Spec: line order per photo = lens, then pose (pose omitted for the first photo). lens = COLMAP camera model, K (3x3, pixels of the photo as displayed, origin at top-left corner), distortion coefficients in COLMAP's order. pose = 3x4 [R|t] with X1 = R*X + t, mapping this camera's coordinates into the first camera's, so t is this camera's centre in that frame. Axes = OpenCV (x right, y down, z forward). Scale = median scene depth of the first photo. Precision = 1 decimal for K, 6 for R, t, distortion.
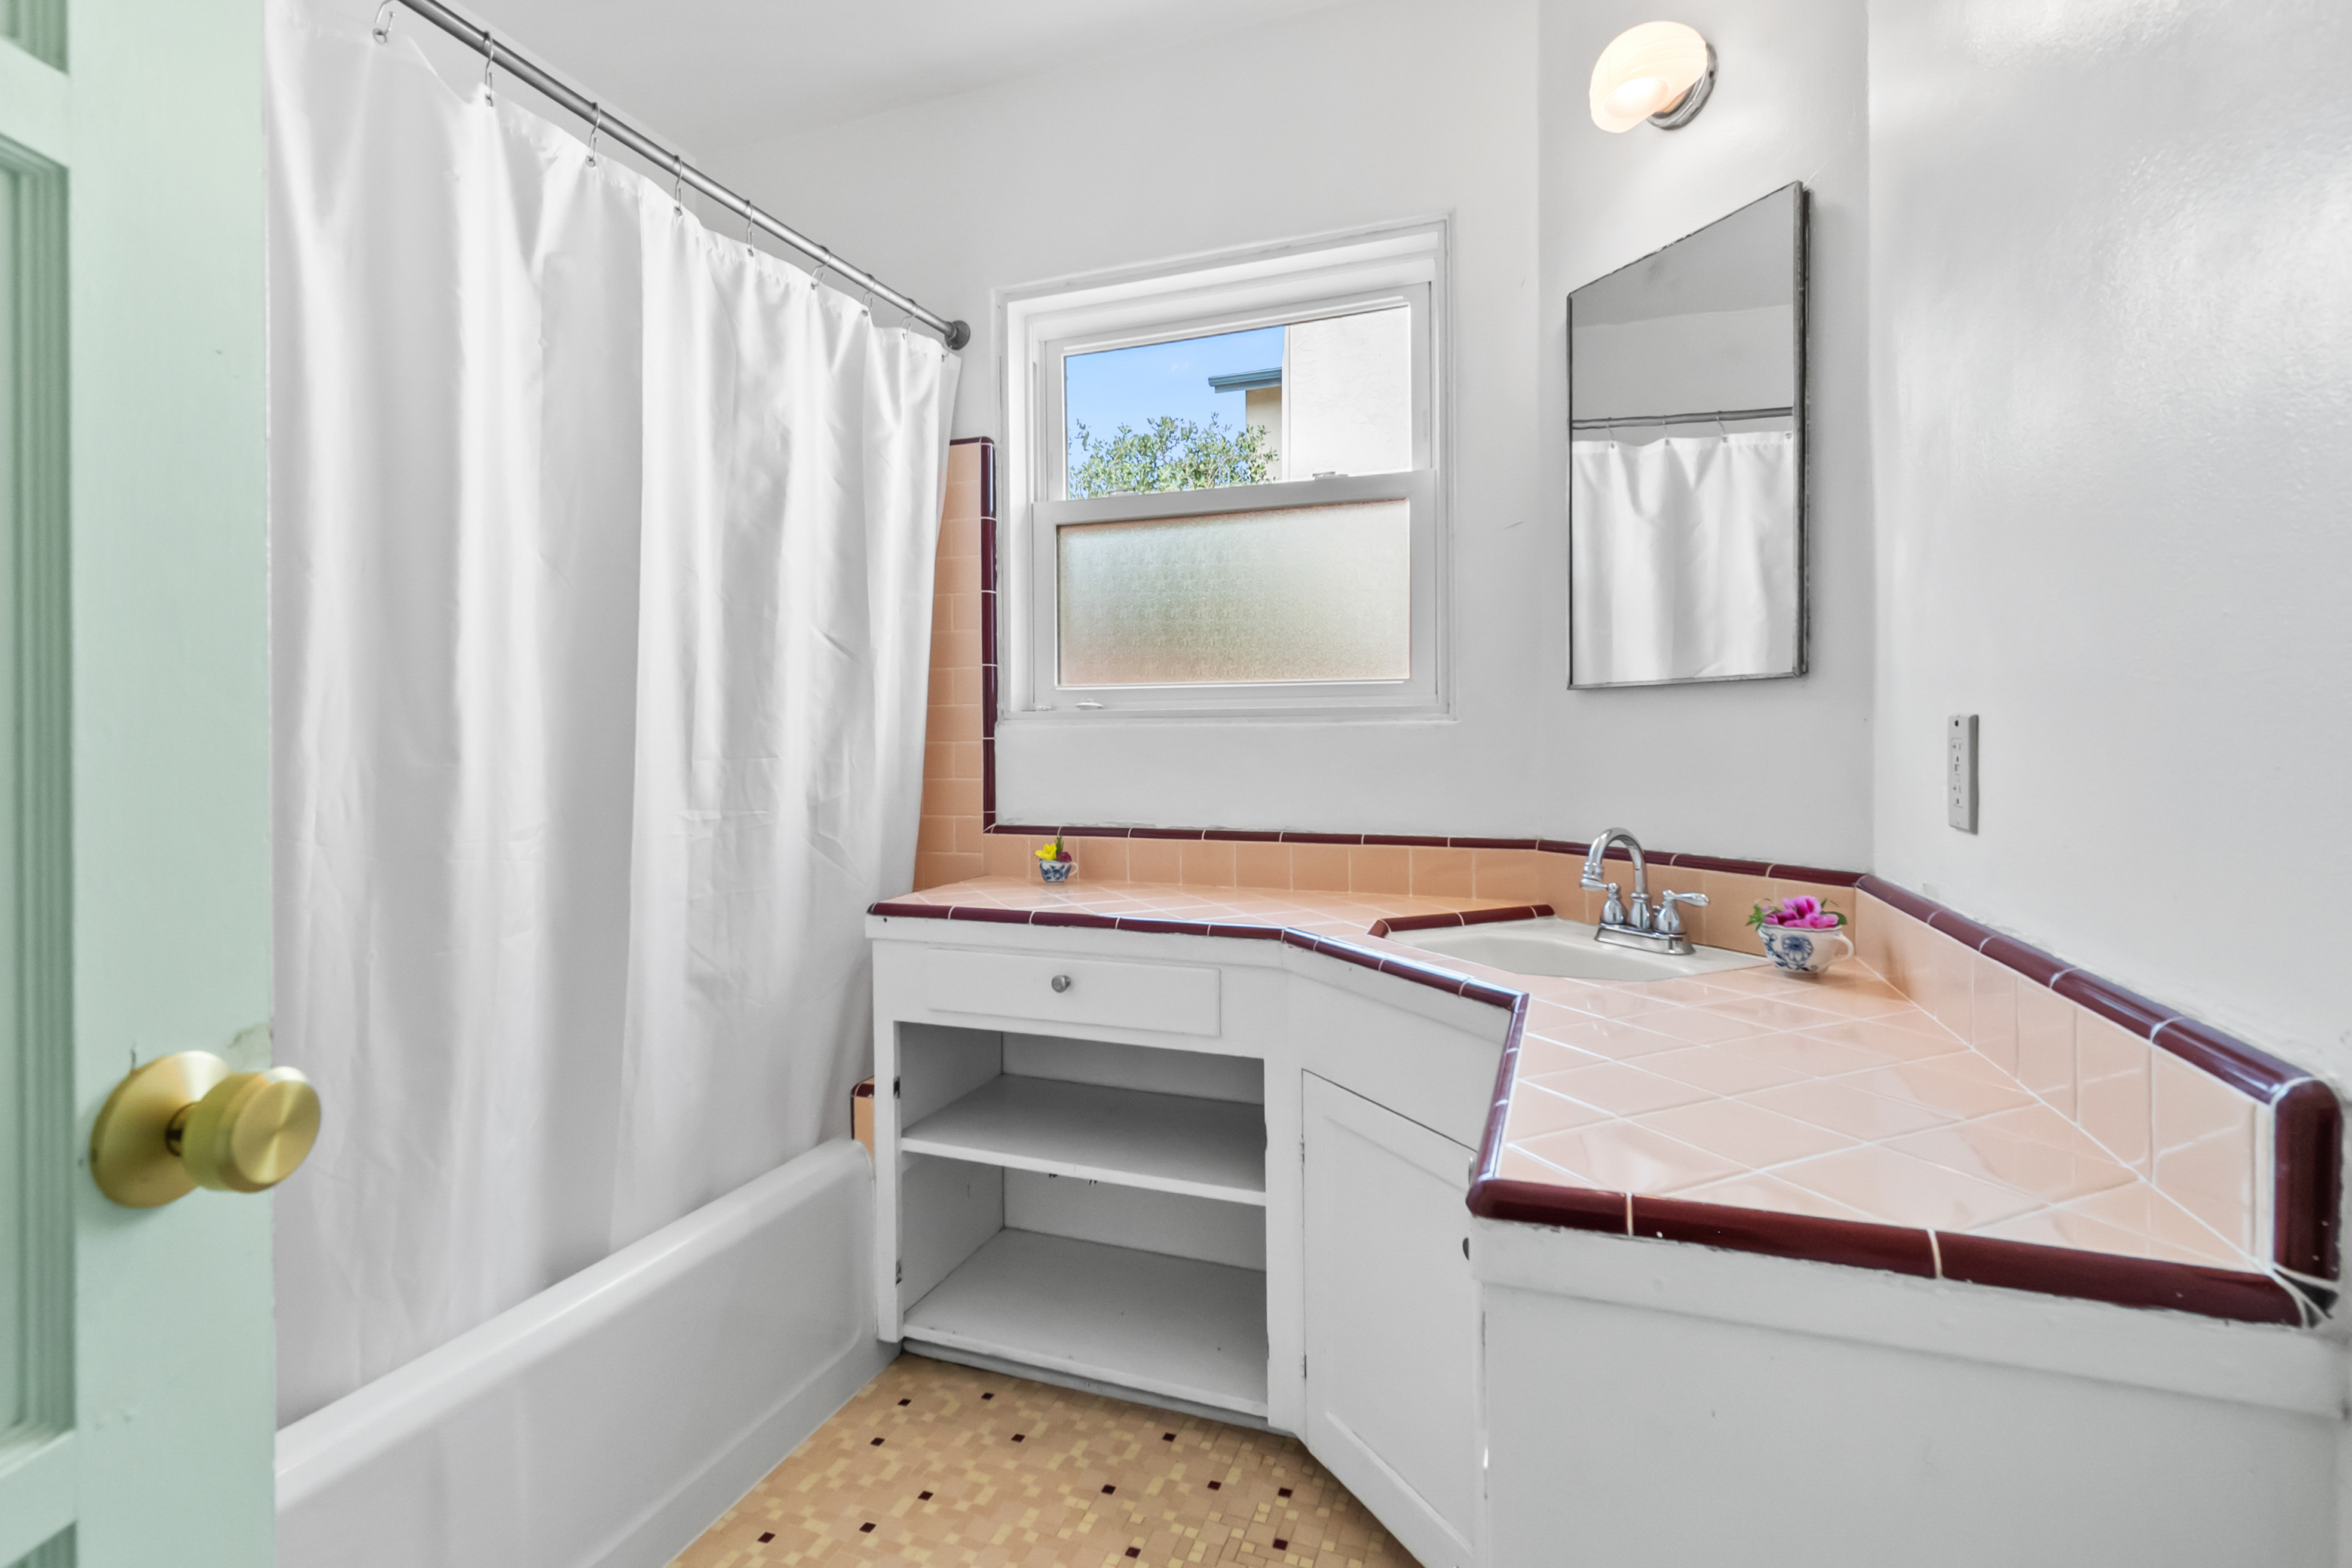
lens RADIAL K [[1076.1, 0, 1174.7], [0, 1076.1, 749.1], [0, 0, 1]] dist [0.002695, -0.001535]
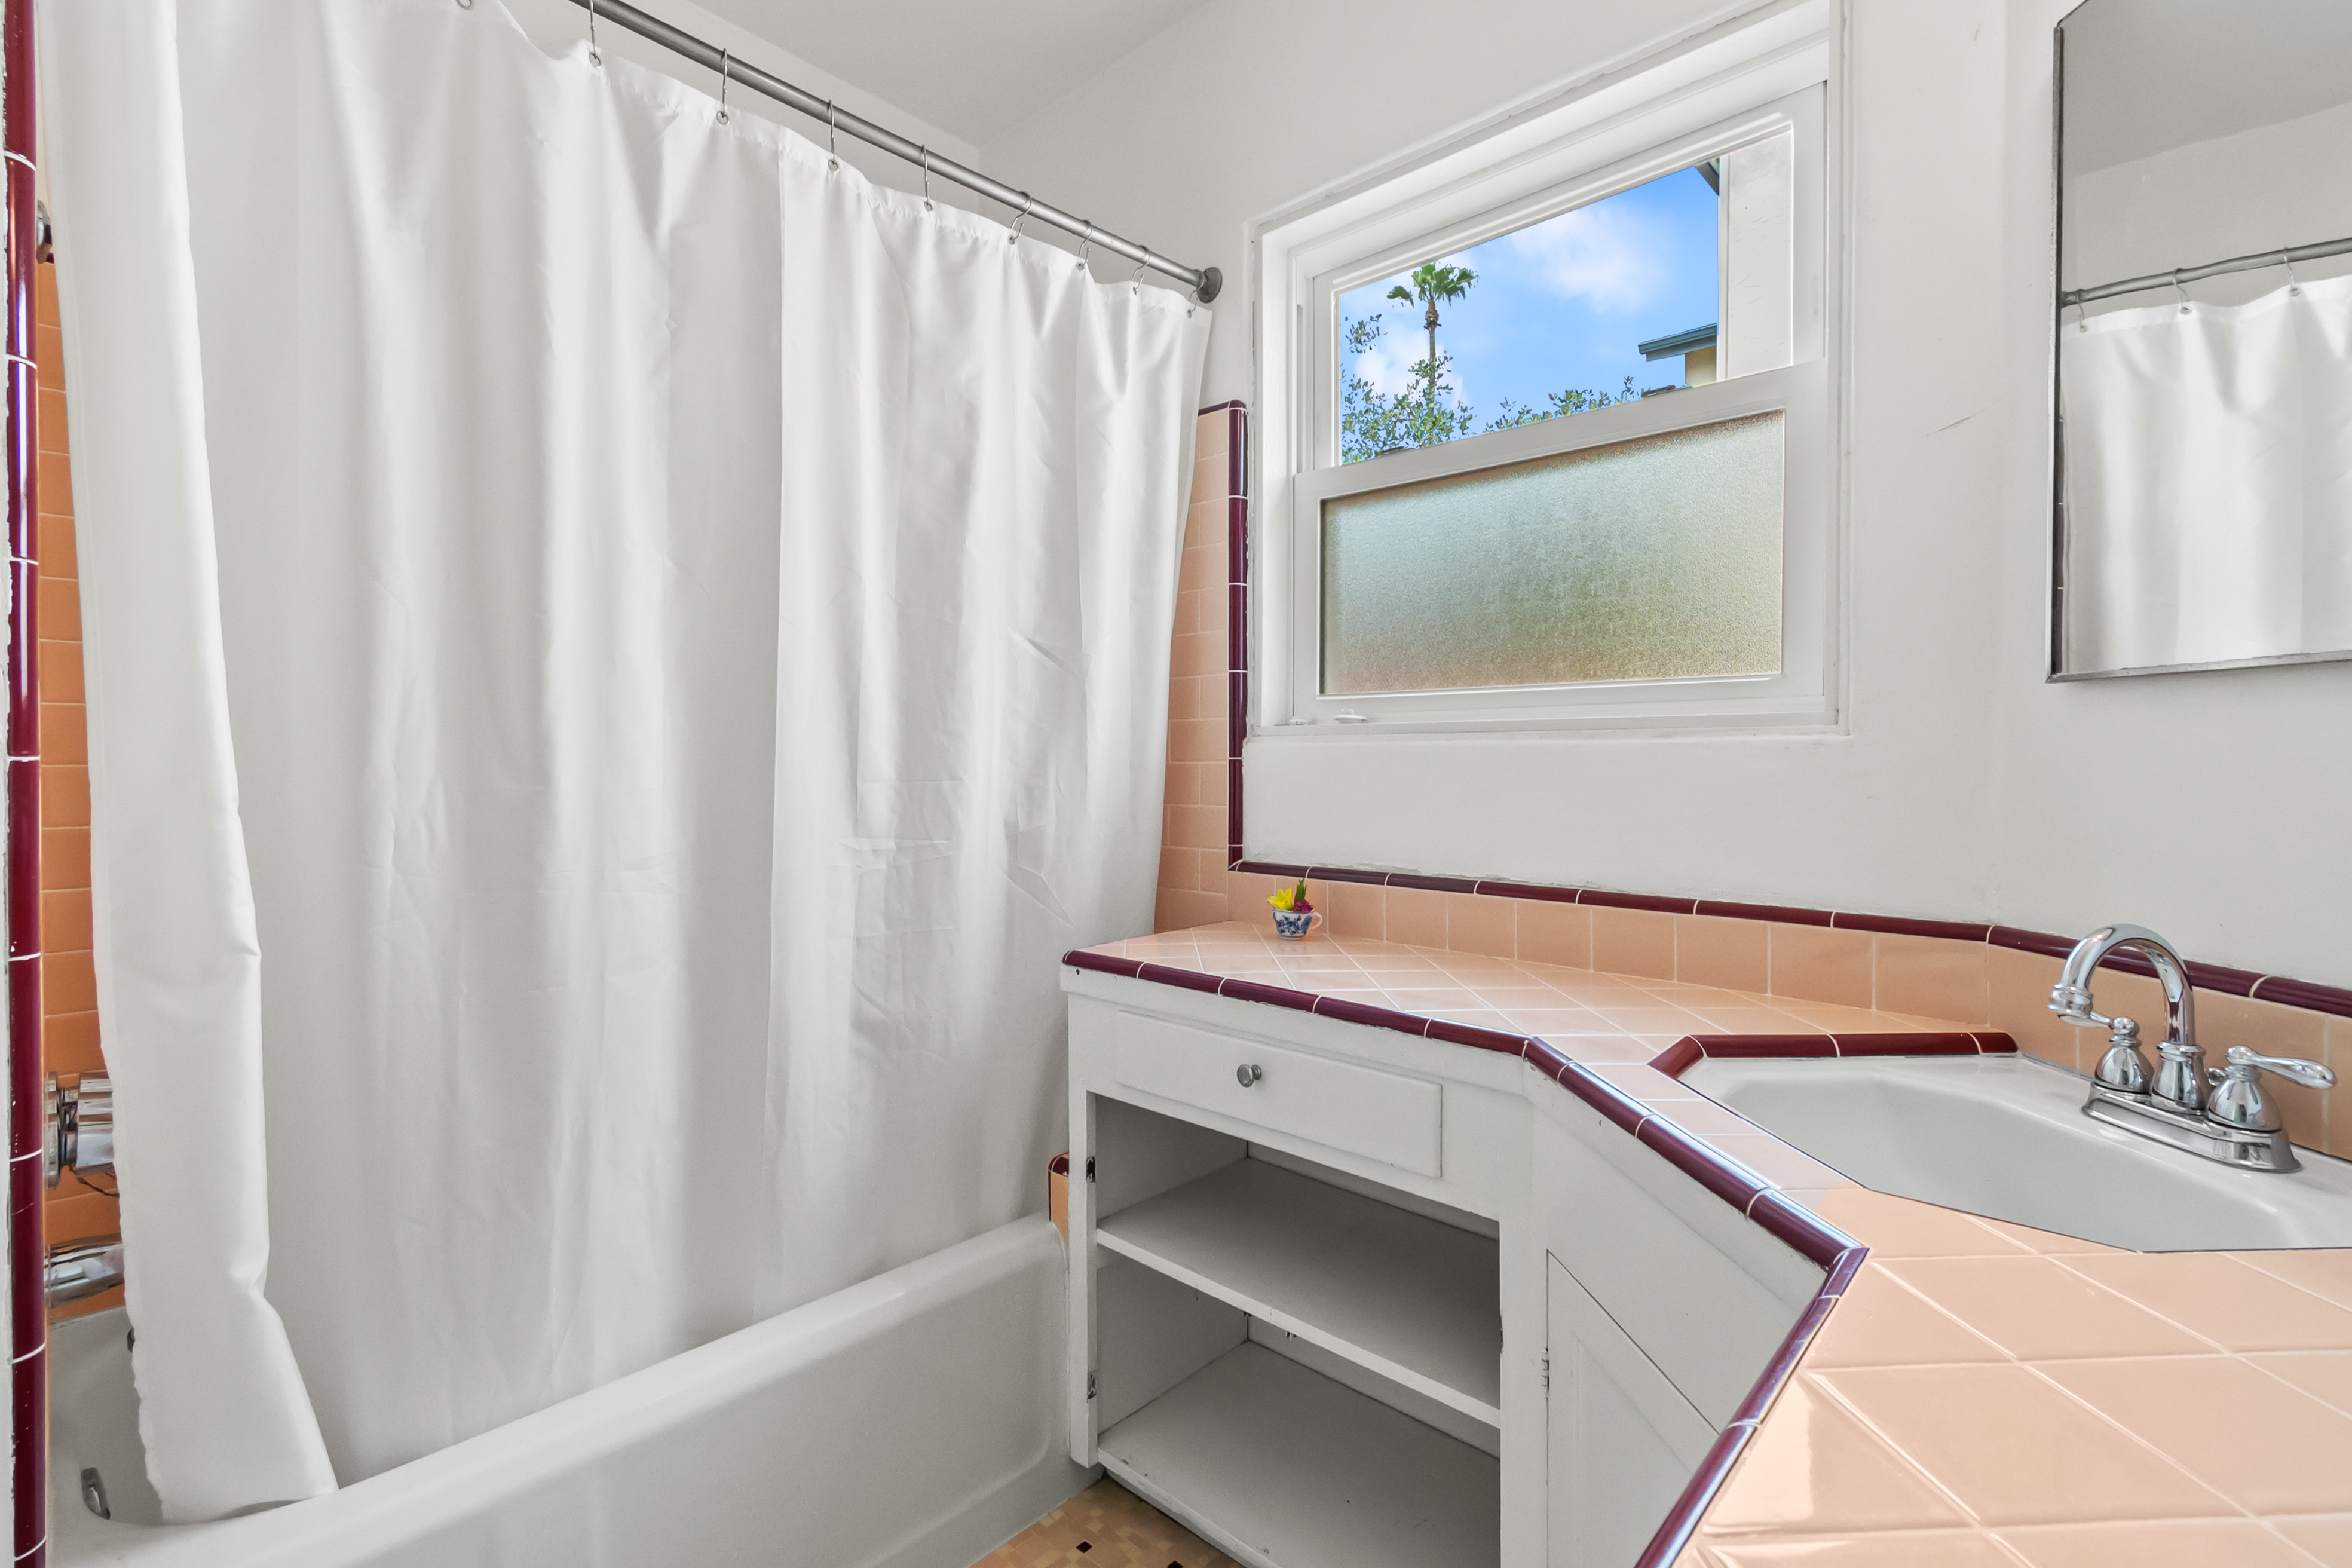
lens RADIAL K [[1103.3, 0, 1177.4], [0, 1103.3, 774.5], [0, 0, 1]] dist [0.003684, -0.000401]
pose [[0.931570, 0.010647, -0.363406, 0.116991], [-0.007535, 0.999922, 0.009980, -0.006719], [0.363484, -0.006559, 0.931577, 0.210404]]
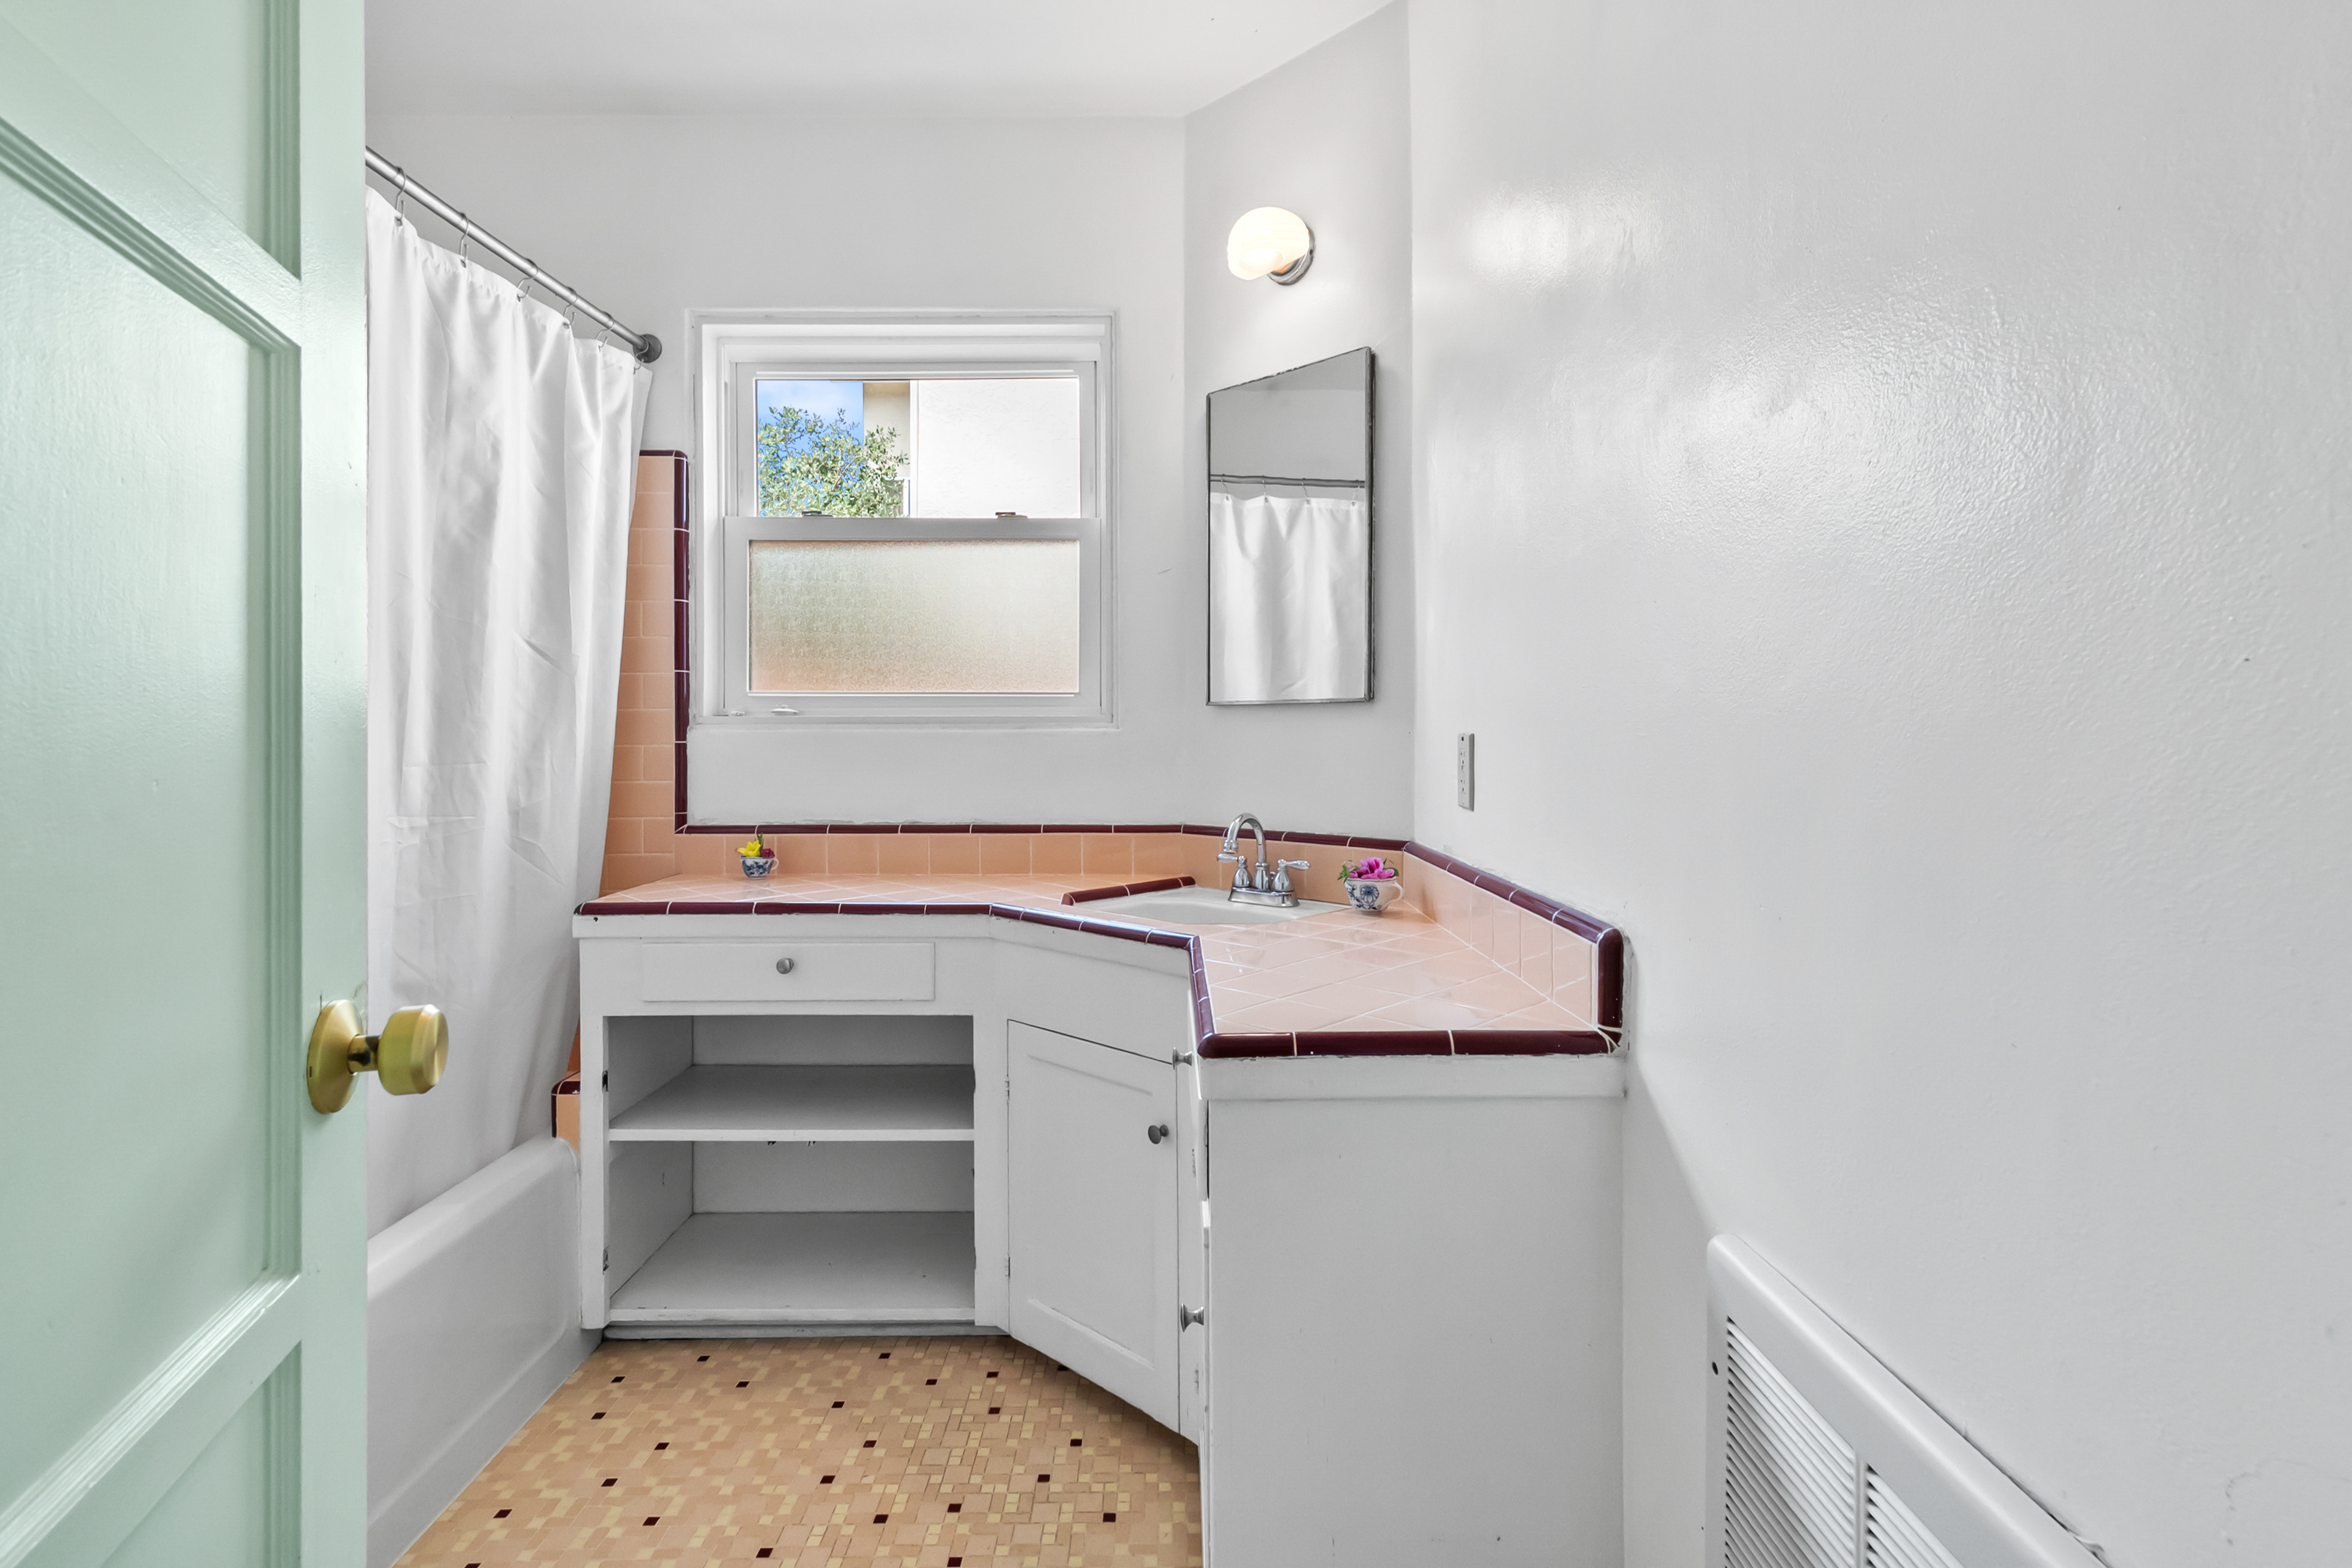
lens RADIAL K [[1076.1, 0, 1174.7], [0, 1076.1, 749.1], [0, 0, 1]] dist [0.002695, -0.001535]
pose [[0.934186, -0.001248, 0.356784, -0.118247], [-0.000182, 0.999992, 0.003974, -0.008826], [-0.356786, -0.003778, 0.934179, -0.165403]]
